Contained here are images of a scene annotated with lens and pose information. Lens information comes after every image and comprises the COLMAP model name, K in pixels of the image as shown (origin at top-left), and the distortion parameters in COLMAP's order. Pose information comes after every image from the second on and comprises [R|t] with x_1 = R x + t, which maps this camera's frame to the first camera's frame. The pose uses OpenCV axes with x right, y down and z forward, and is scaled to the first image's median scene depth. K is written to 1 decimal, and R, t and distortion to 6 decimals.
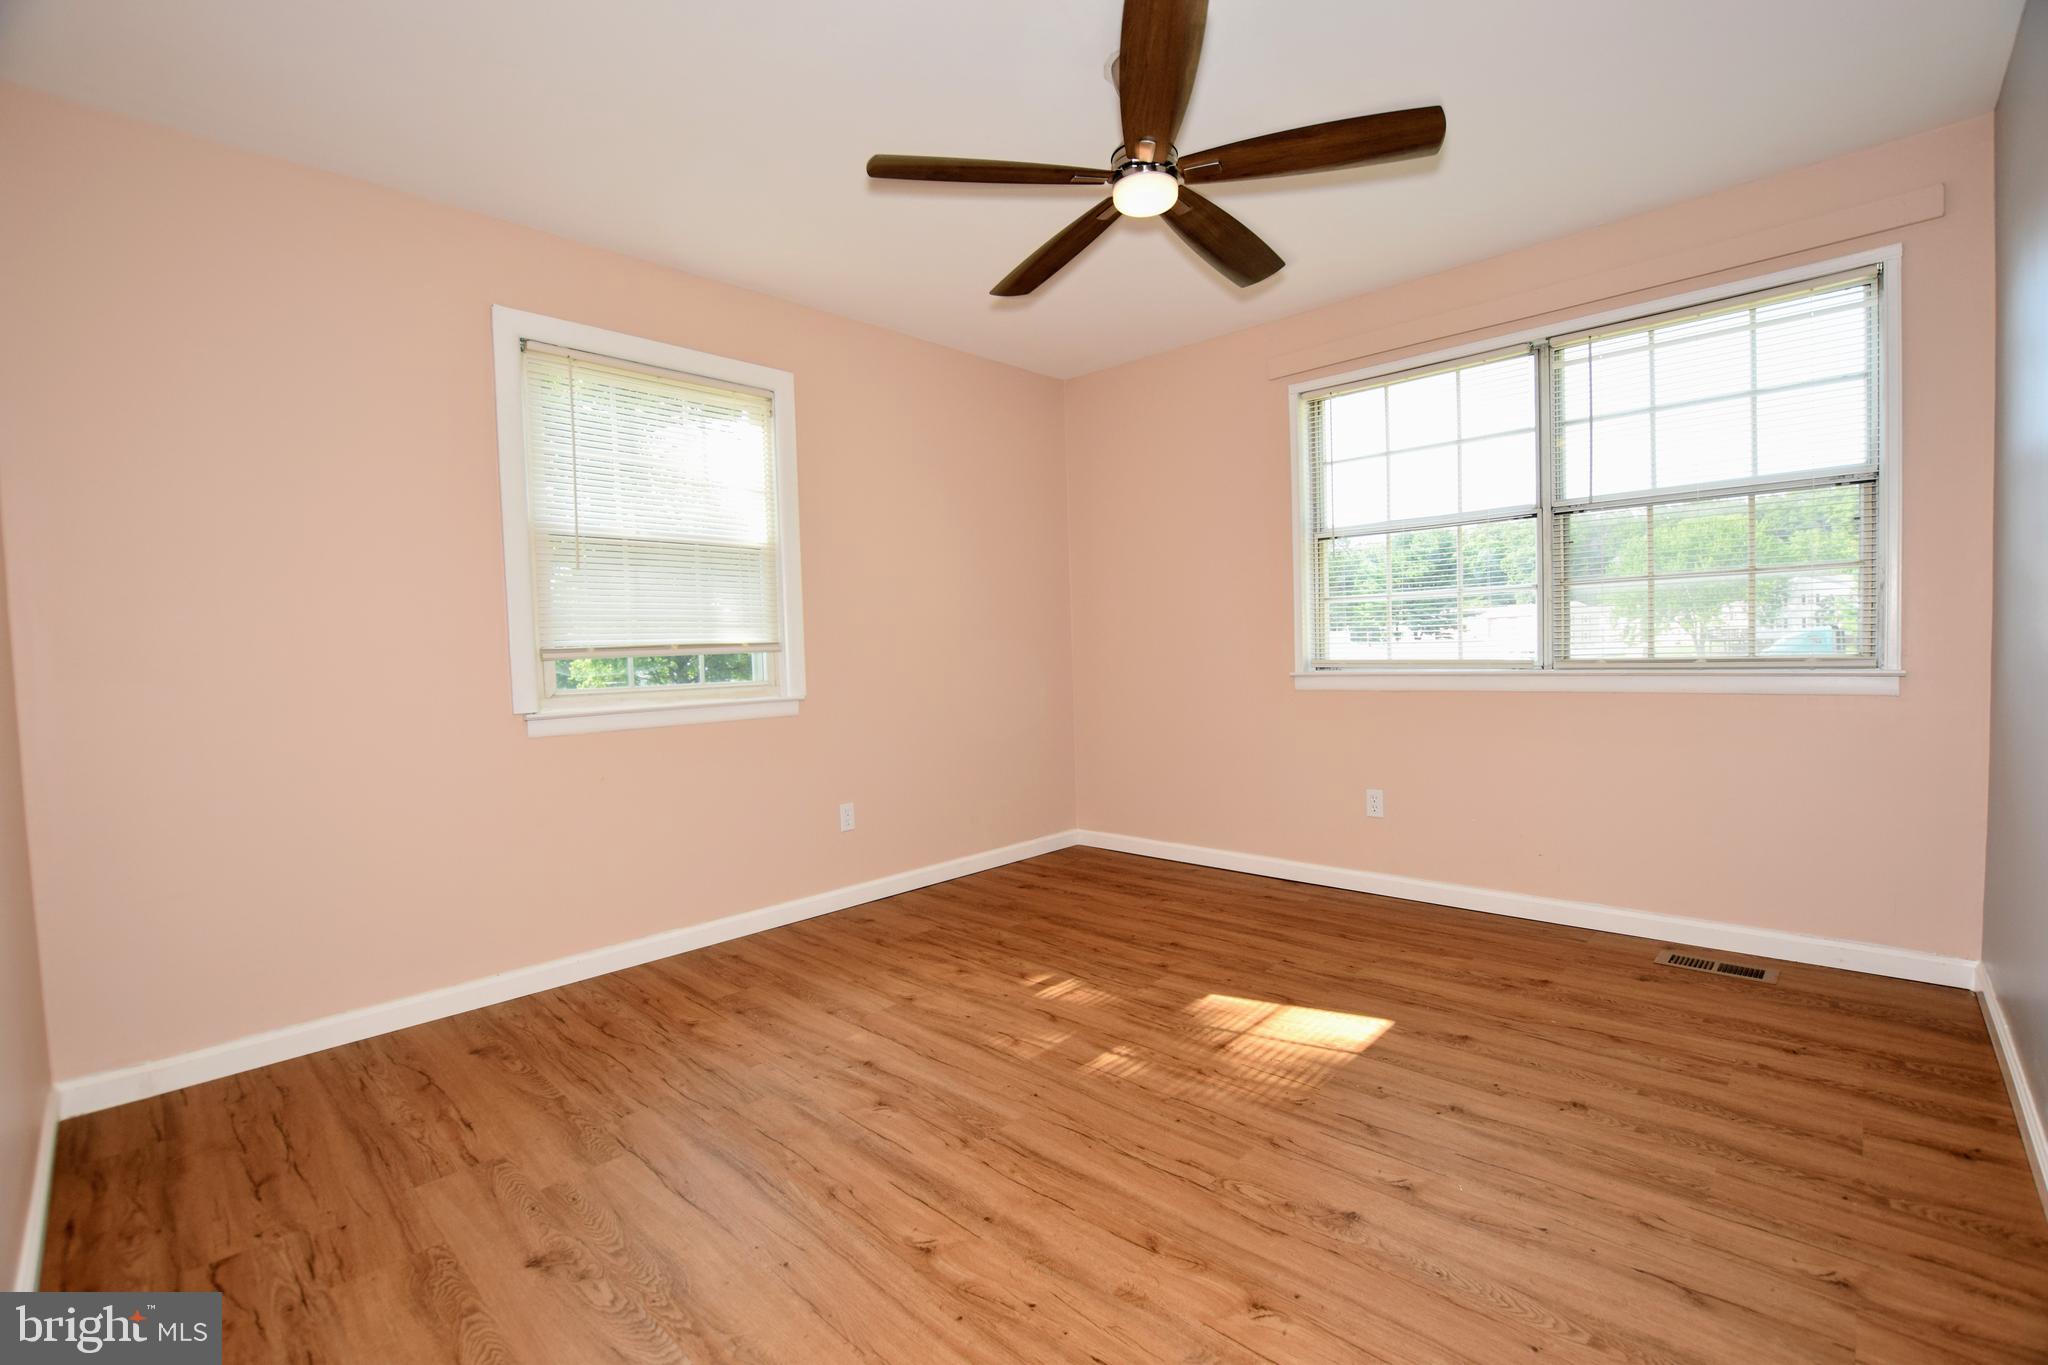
lens RADIAL K [[904.8, 0, 1030.7], [0, 904.8, 689.1], [0, 0, 1]] dist [-0.025577, 0.000444]
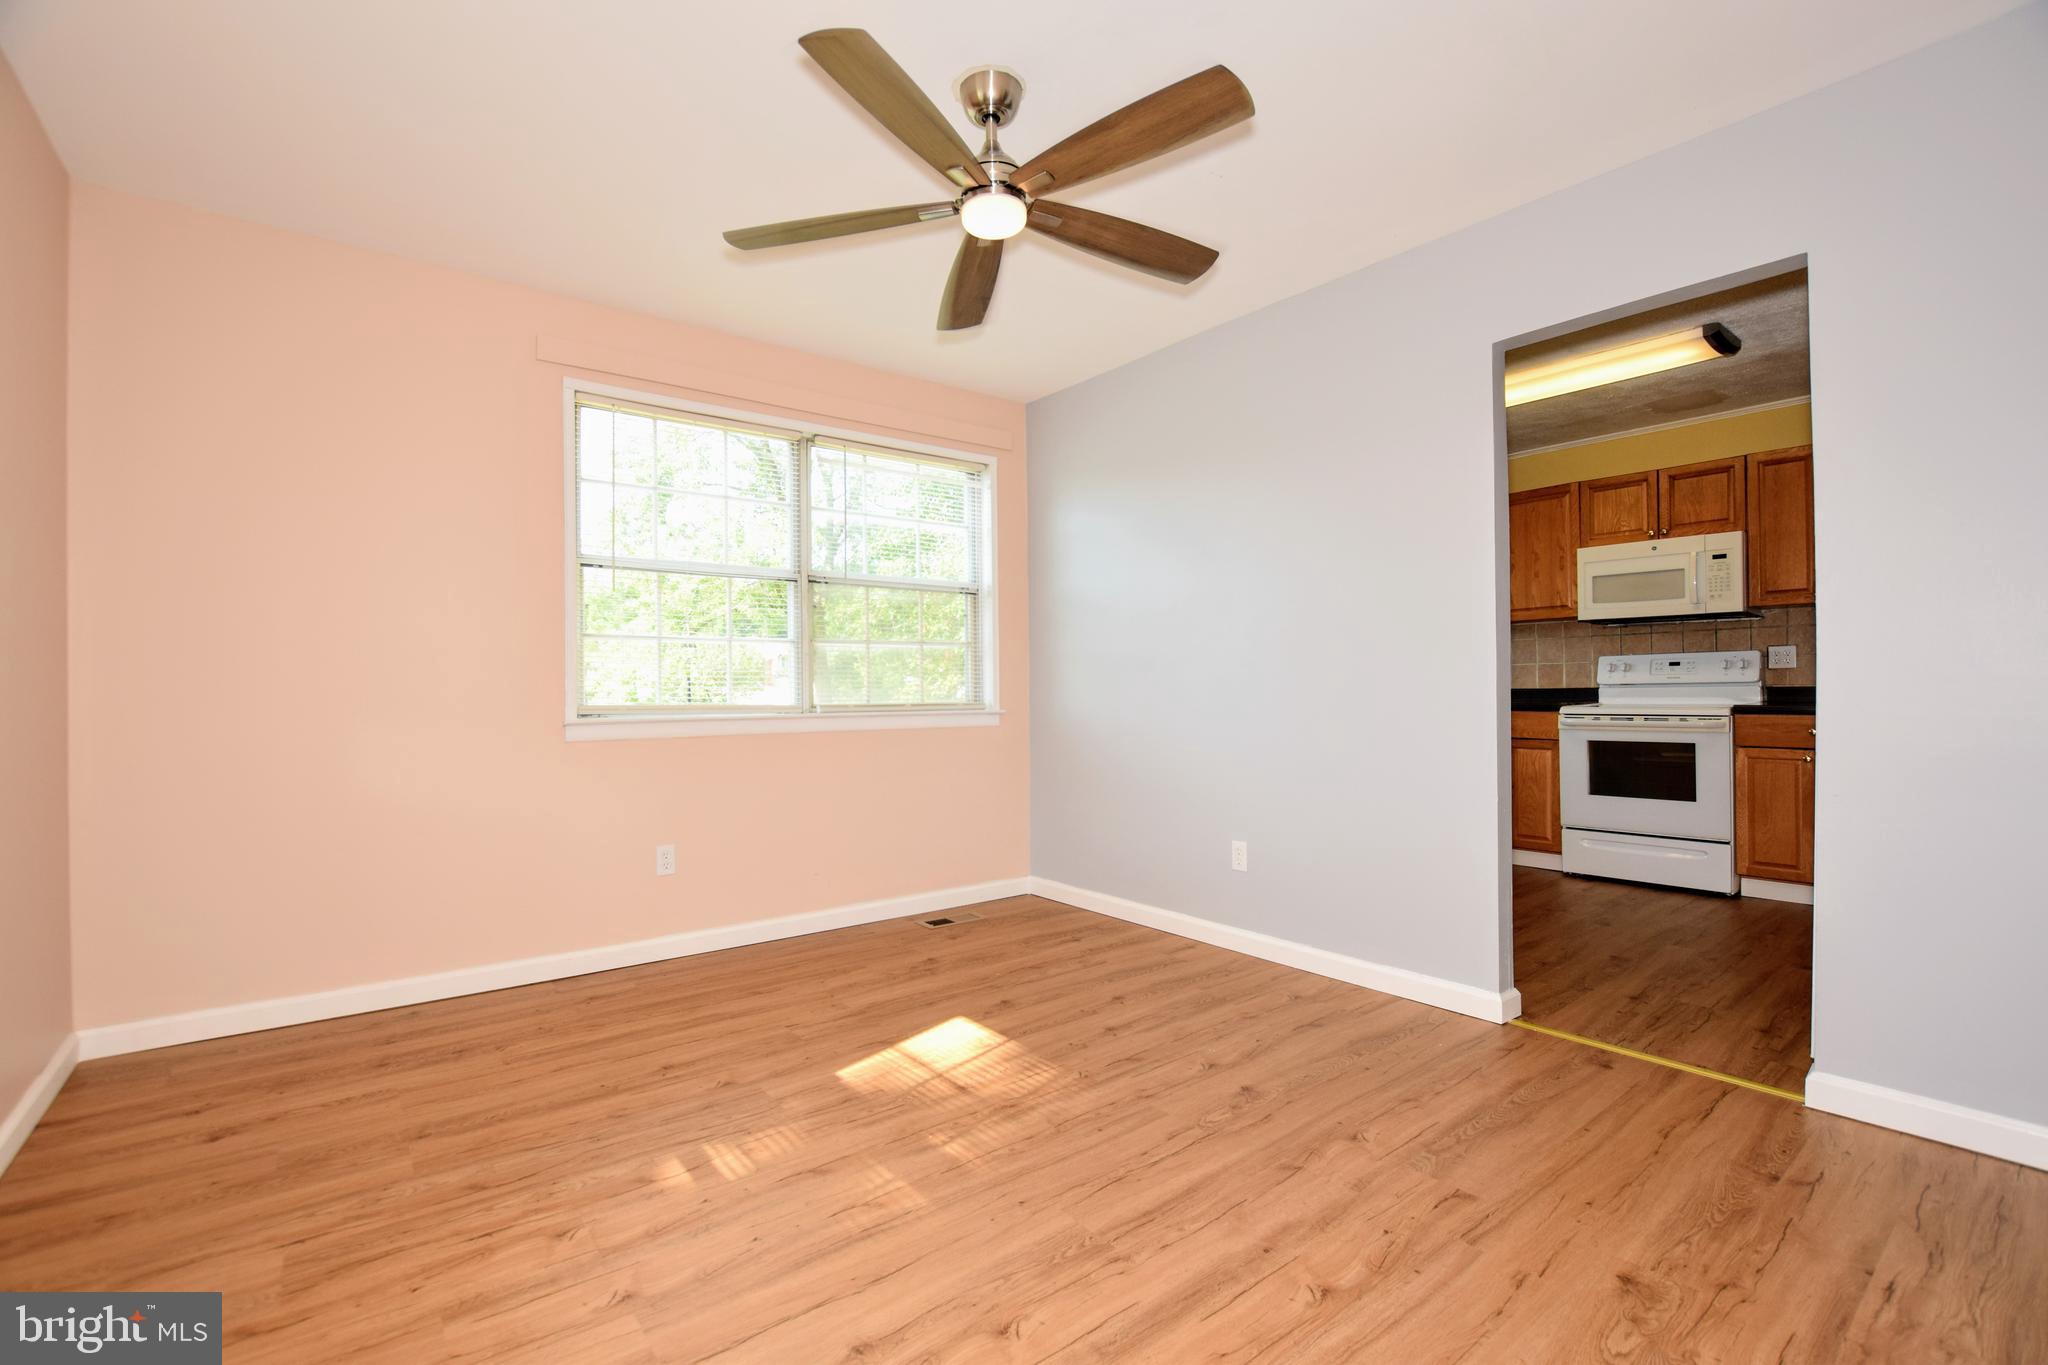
lens RADIAL K [[899.8, 0, 1021.6], [0, 899.8, 690.4], [0, 0, 1]] dist [-0.031294, 0.003970]
pose [[0.141646, 0.032238, 0.989392, -0.641110], [0.046981, 0.998124, -0.039249, 0.007915], [-0.988802, 0.052042, 0.139865, 0.667353]]
